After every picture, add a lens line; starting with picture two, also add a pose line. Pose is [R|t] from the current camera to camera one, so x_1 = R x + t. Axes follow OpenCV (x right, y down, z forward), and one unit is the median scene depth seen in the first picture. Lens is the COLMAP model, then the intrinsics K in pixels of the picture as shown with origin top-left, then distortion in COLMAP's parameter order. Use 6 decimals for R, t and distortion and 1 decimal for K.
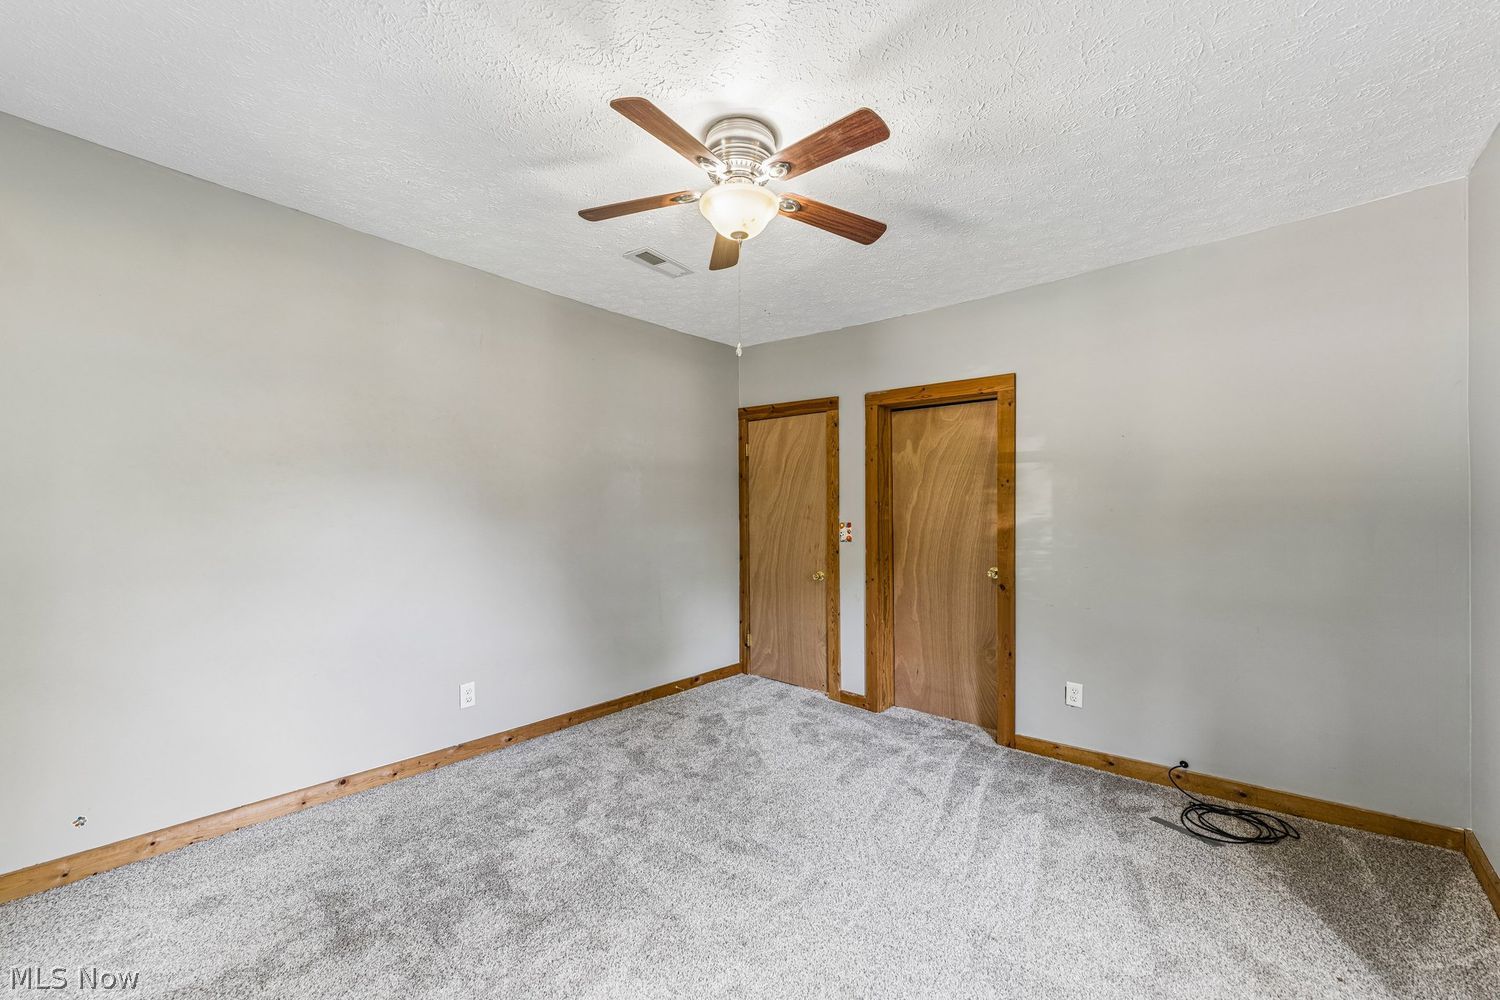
lens RADIAL K [[602.1, 0, 745.1], [0, 602.1, 509.1], [0, 0, 1]] dist [0.007293, 0.000045]
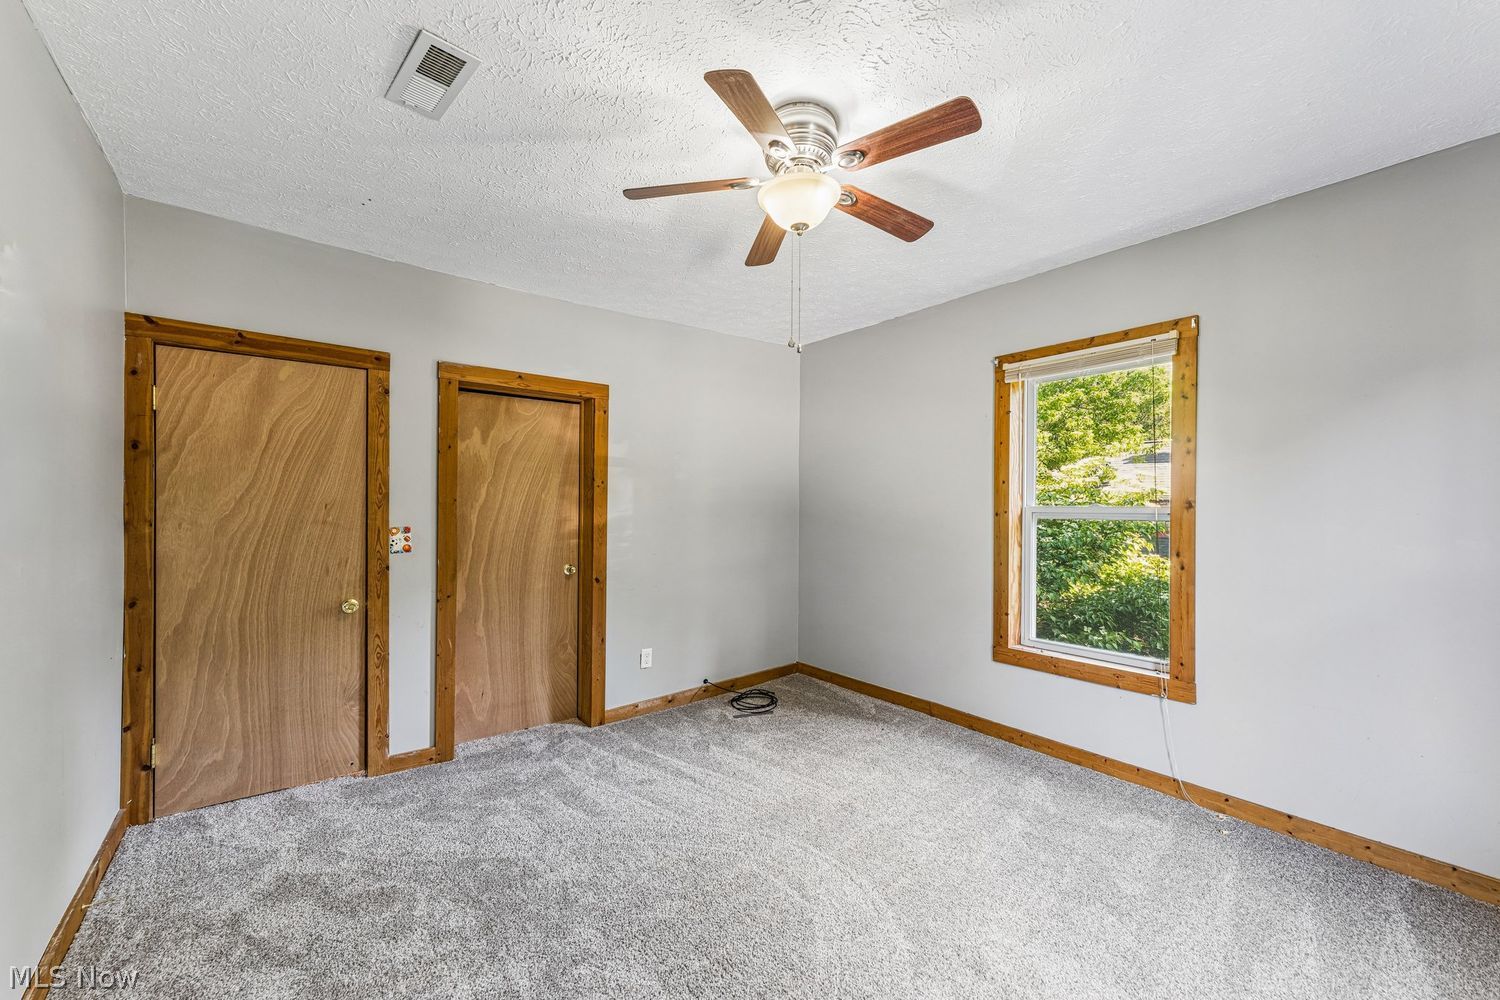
lens RADIAL K [[602.1, 0, 745.1], [0, 602.1, 509.1], [0, 0, 1]] dist [0.007293, 0.000045]
pose [[0.186159, -0.007462, 0.982491, -0.509824], [0.000434, 0.999972, 0.007512, -0.005014], [-0.982520, -0.000972, 0.186157, 0.469404]]
